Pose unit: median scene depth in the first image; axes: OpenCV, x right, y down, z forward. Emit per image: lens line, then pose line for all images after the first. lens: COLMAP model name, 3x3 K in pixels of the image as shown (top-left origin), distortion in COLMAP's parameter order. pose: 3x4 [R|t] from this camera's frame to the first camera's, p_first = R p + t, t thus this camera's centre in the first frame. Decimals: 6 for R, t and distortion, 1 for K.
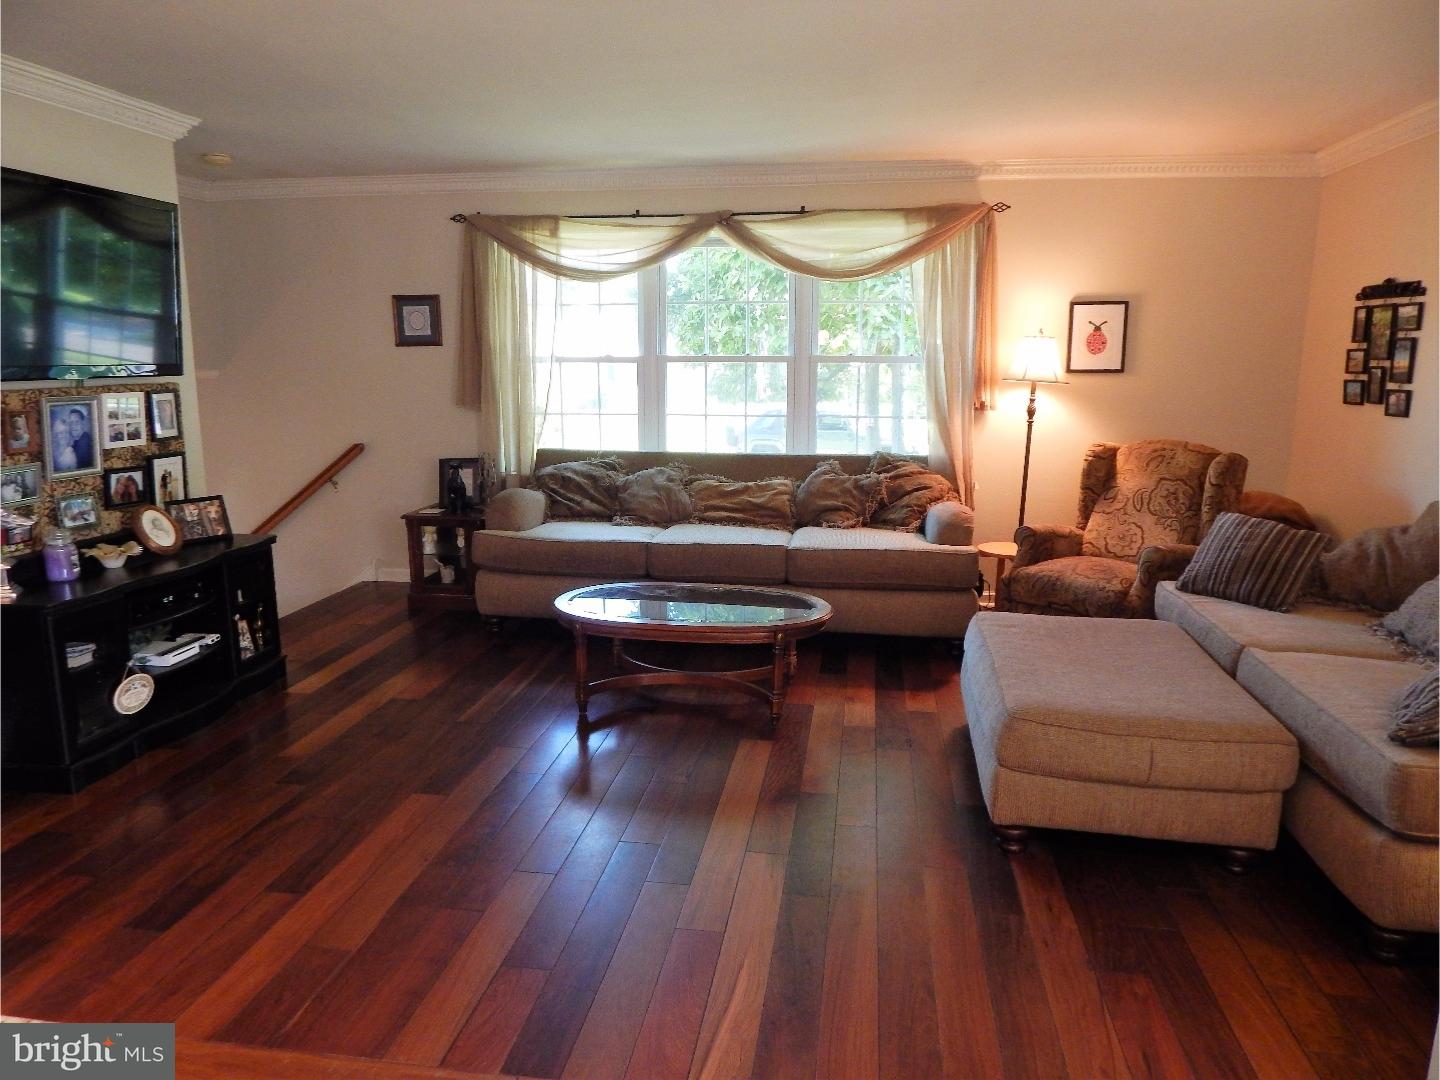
lens RADIAL K [[952.4, 0, 733.9], [0, 952.4, 545.0], [0, 0, 1]] dist [-0.004434, -0.004577]
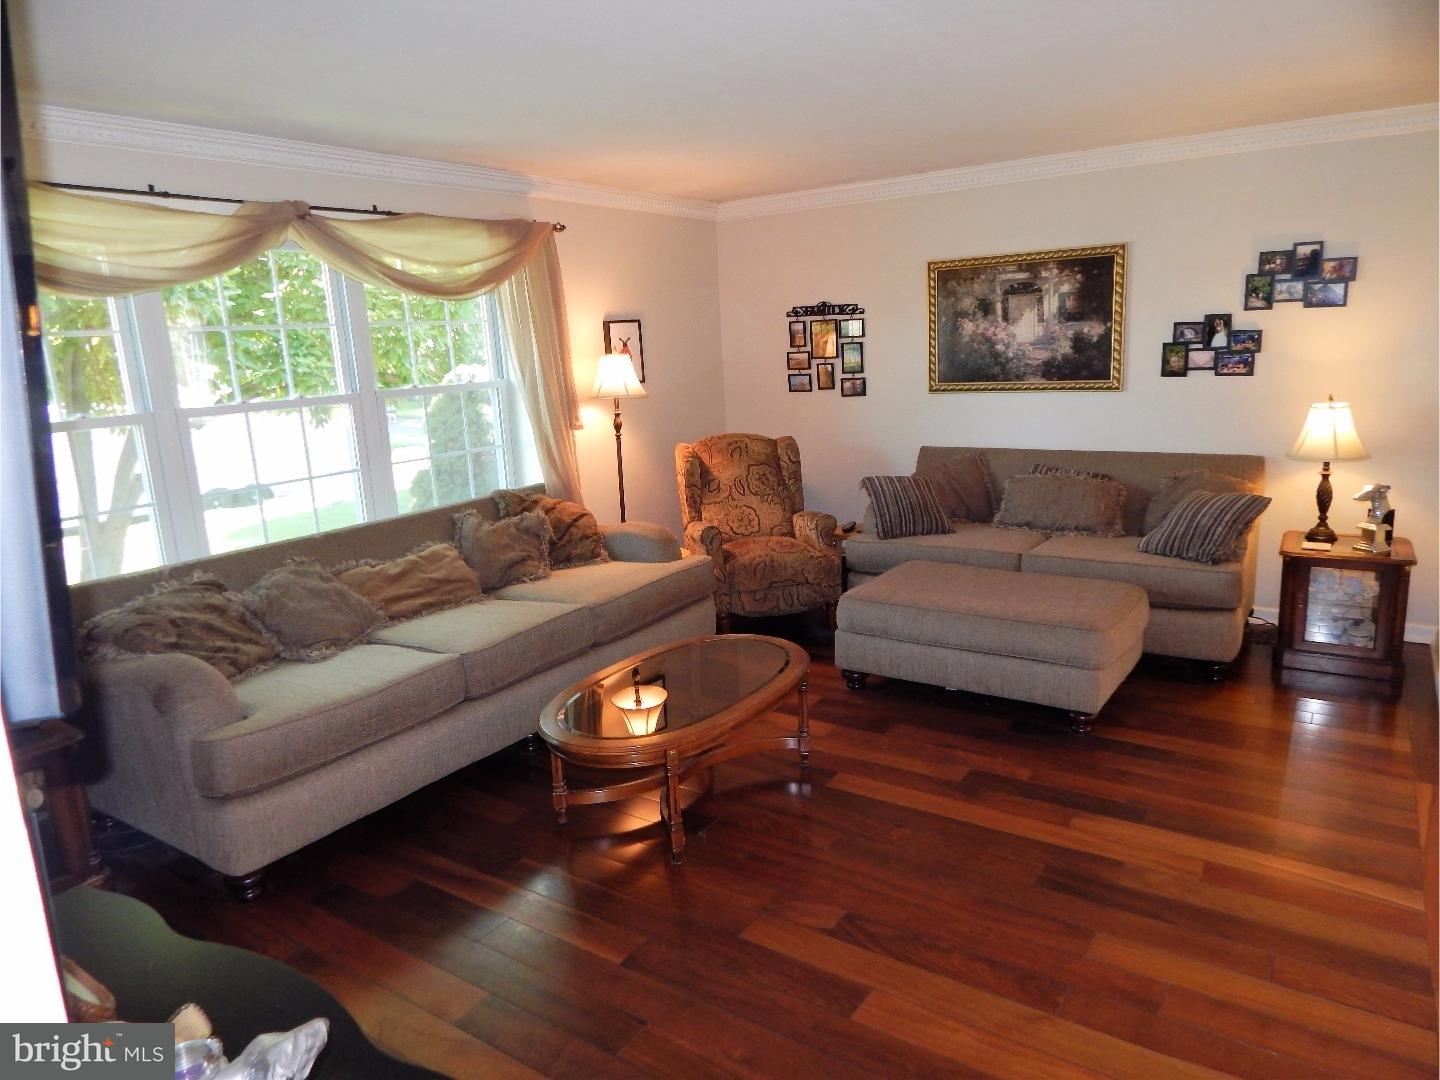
lens RADIAL K [[952.4, 0, 714.3], [0, 952.4, 534.9], [0, 0, 1]] dist [-0.004434, -0.004577]
pose [[0.428188, -0.209243, 0.879131, -0.602607], [0.230398, 0.965953, 0.117690, -0.126934], [-0.873826, 0.152156, 0.461819, 0.457997]]
